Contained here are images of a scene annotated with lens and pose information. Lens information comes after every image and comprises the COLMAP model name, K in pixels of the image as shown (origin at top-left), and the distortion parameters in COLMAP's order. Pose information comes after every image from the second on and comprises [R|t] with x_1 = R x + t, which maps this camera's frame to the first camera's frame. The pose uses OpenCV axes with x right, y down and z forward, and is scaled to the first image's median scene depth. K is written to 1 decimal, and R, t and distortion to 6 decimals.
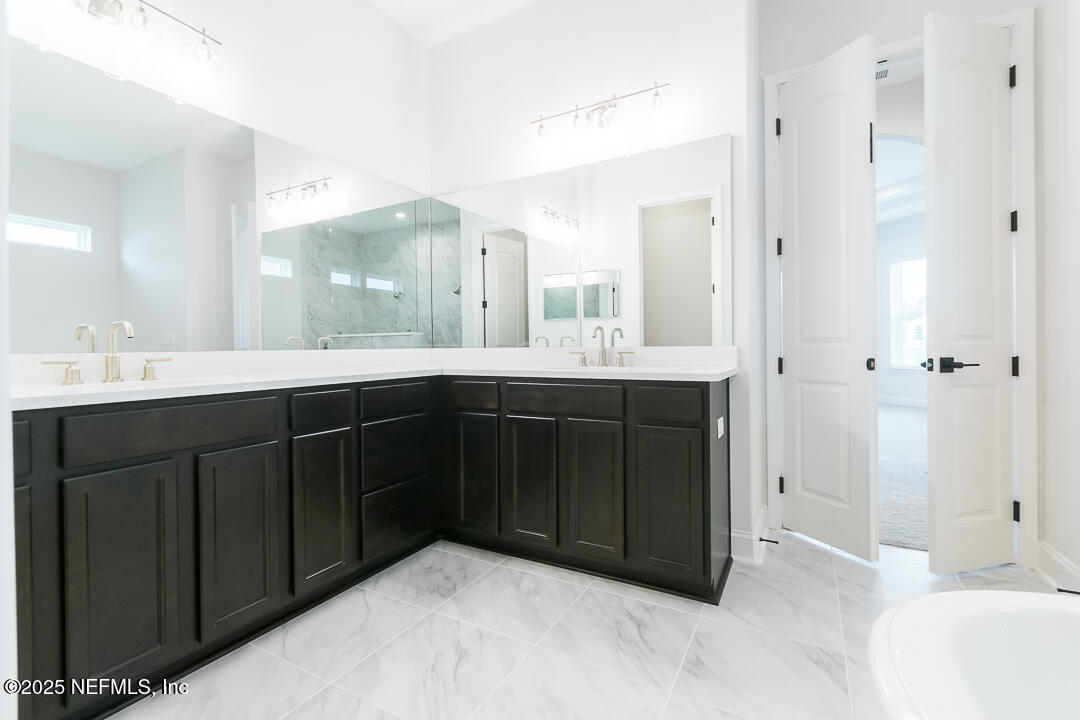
lens RADIAL K [[488.3, 0, 556.9], [0, 488.3, 348.0], [0, 0, 1]] dist [-0.001511, 0.000447]
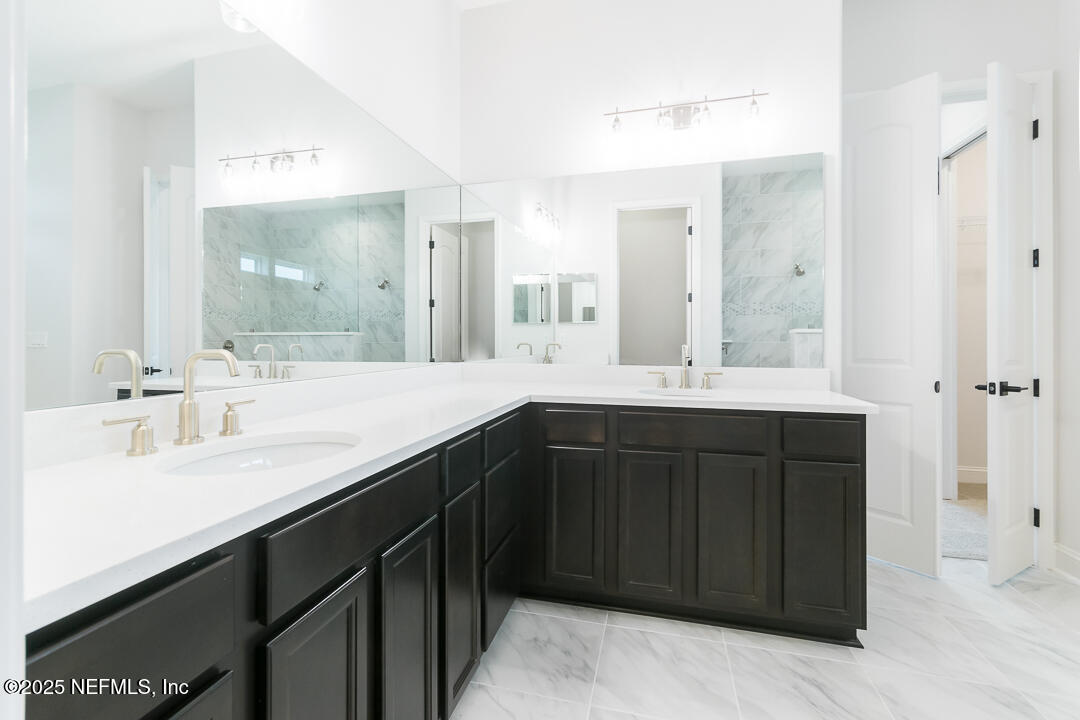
lens RADIAL K [[488.3, 0, 546.1], [0, 488.3, 338.7], [0, 0, 1]] dist [-0.001511, 0.000447]
pose [[0.971037, 0.017133, 0.238313, -0.410452], [-0.015698, 0.999845, -0.007916, -0.047314], [-0.238411, 0.003945, 0.971156, 0.178222]]
